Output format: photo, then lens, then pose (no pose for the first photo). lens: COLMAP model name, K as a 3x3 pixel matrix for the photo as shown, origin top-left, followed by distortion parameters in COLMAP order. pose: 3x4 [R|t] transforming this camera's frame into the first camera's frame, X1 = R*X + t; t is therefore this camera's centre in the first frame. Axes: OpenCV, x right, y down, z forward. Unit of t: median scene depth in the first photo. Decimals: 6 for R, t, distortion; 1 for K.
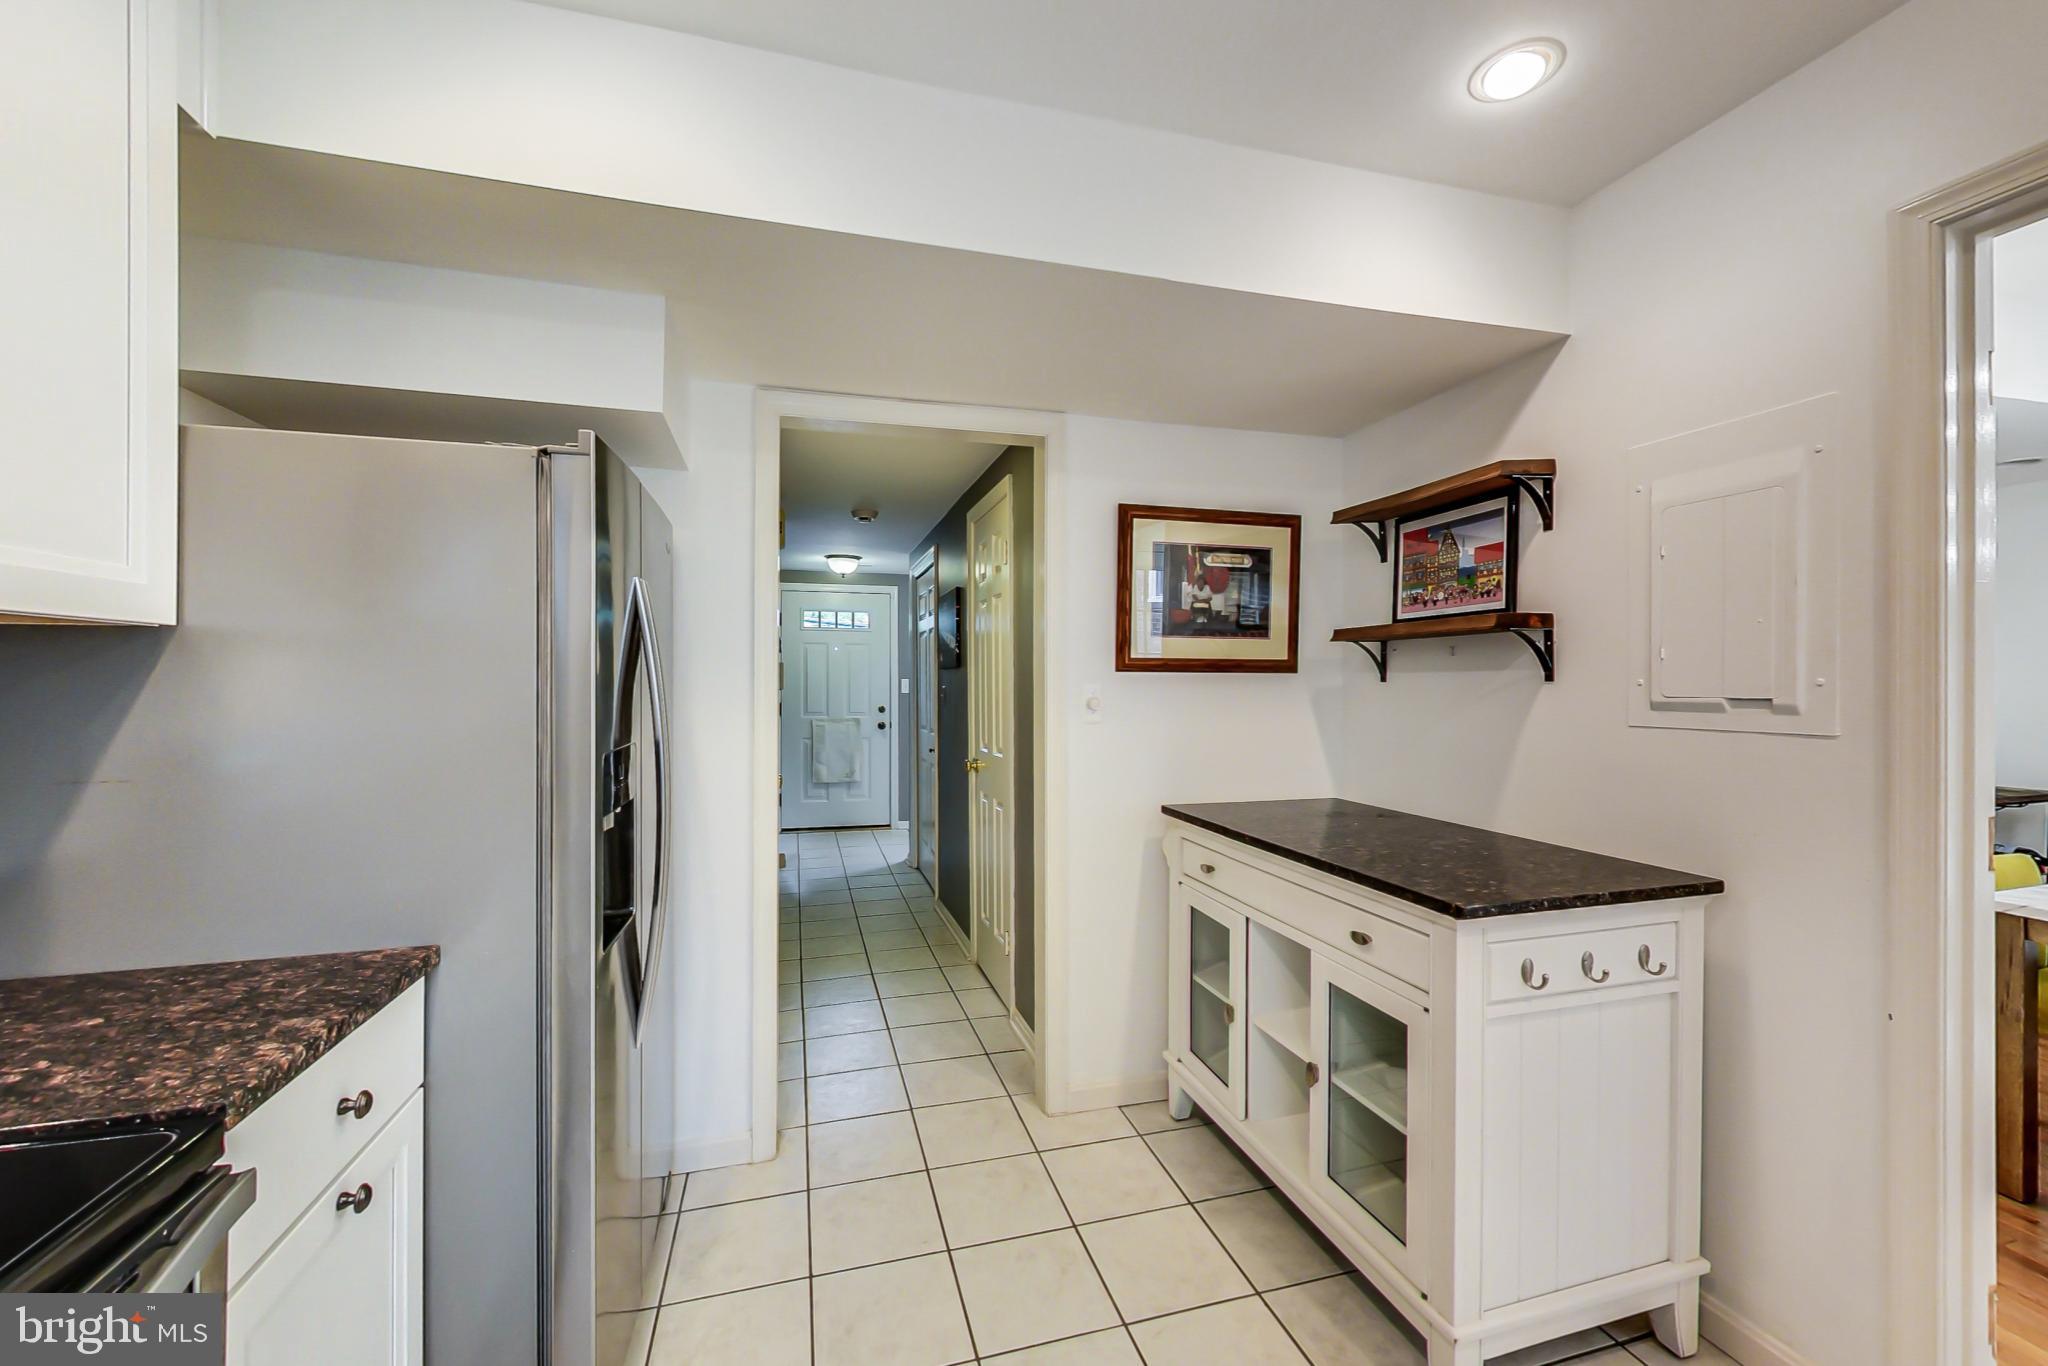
lens RADIAL K [[792.8, 0, 1019.4], [0, 792.8, 686.4], [0, 0, 1]] dist [0.000993, -0.000318]
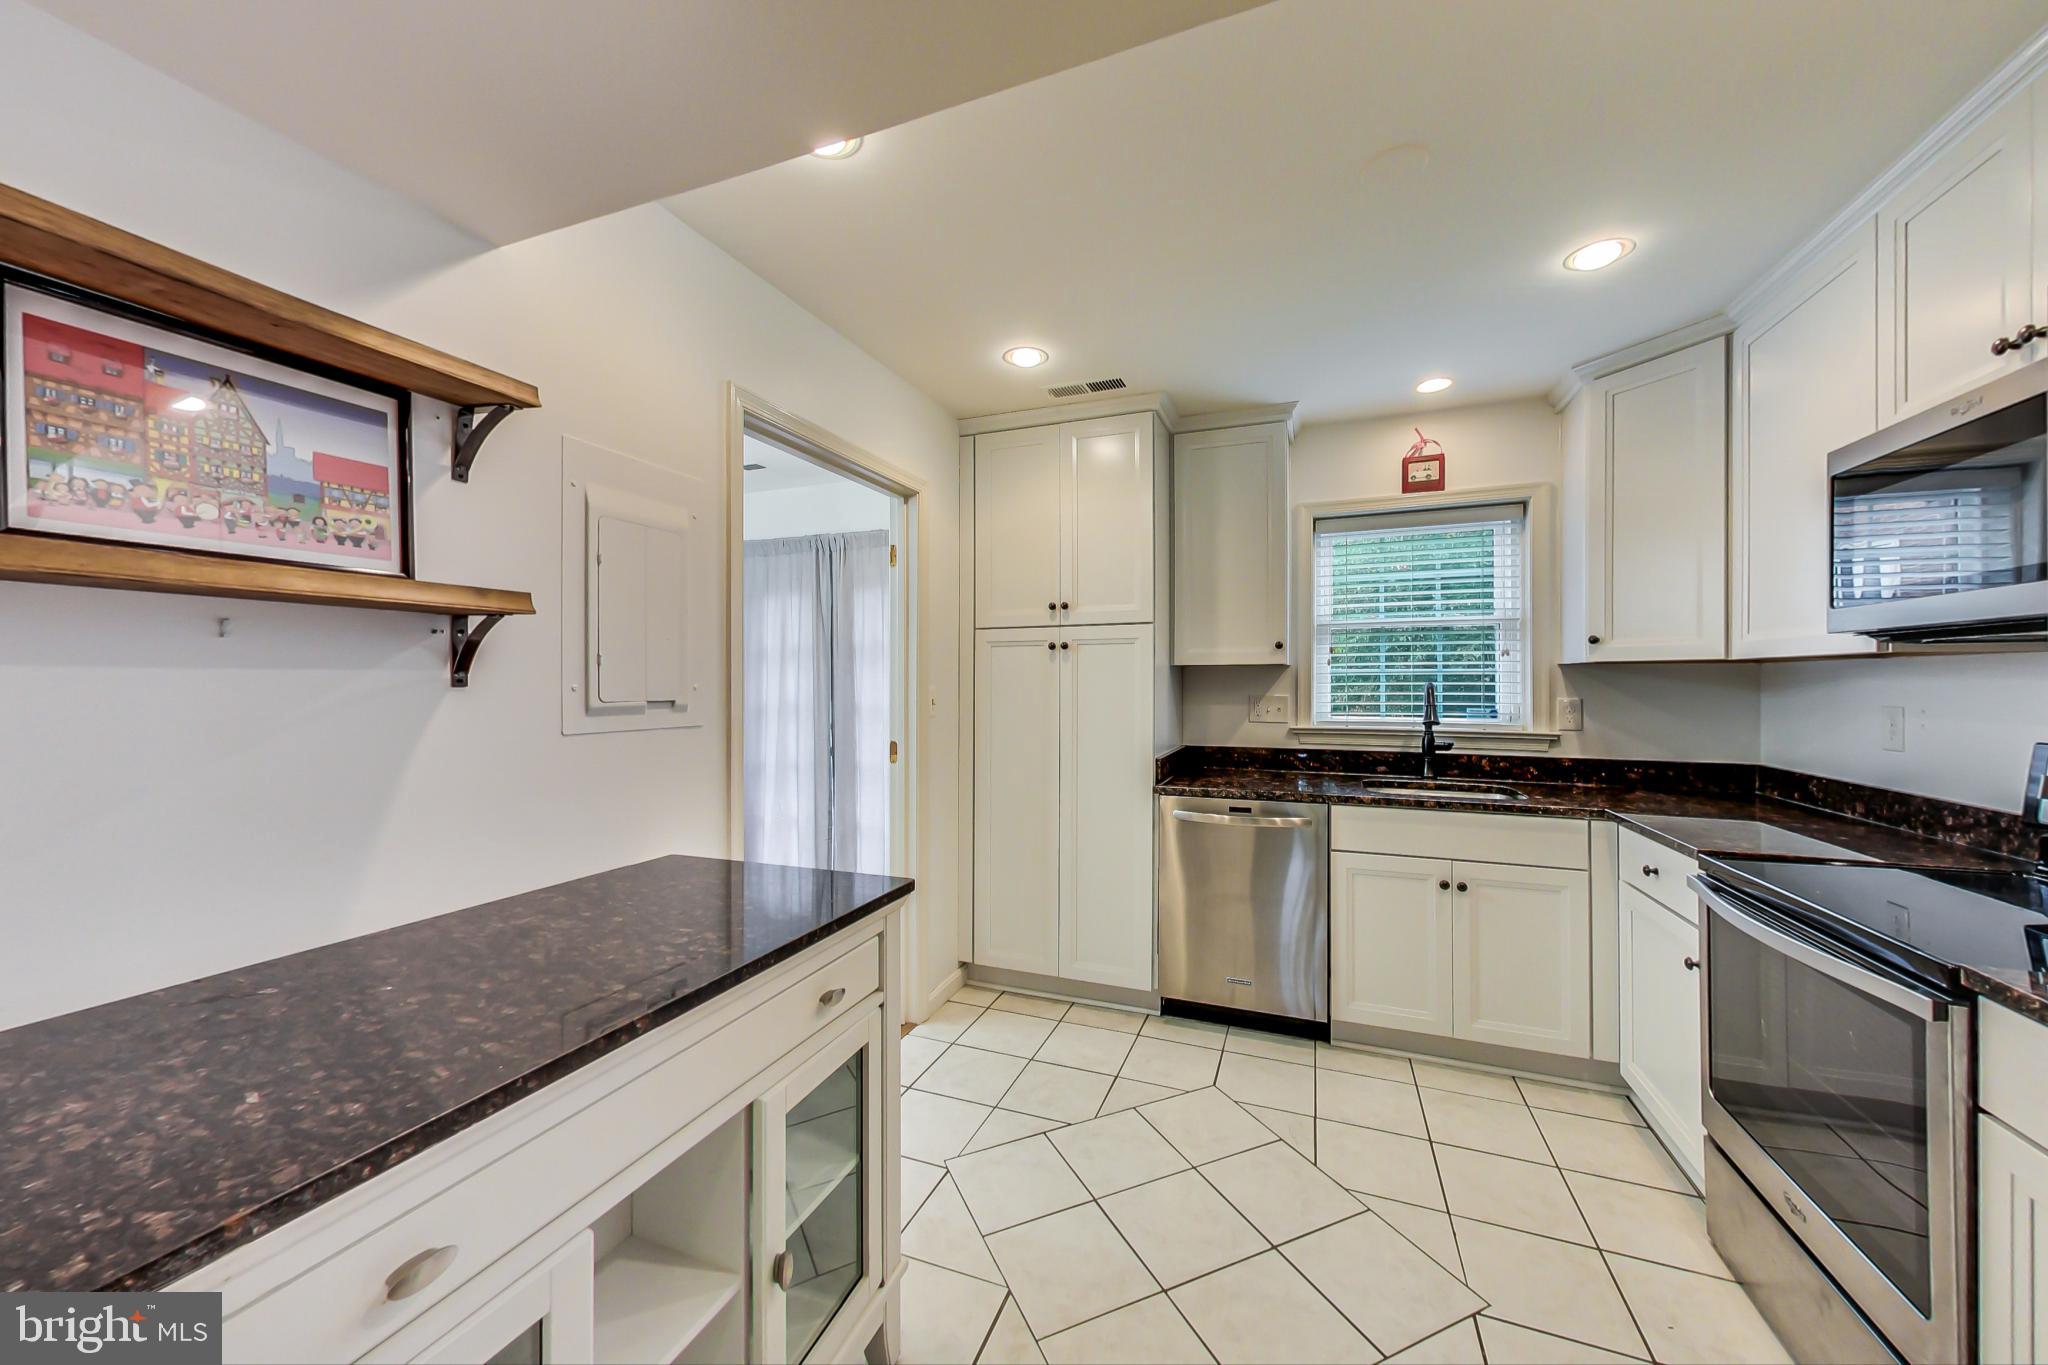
lens RADIAL K [[740.4, 0, 1018.5], [0, 740.4, 675.0], [0, 0, 1]] dist [0.000167, -0.000134]
pose [[-0.793250, 0.009896, 0.608816, -0.147942], [0.006740, 0.999949, -0.007472, -0.008603], [-0.608859, -0.001824, -0.793277, 1.159420]]
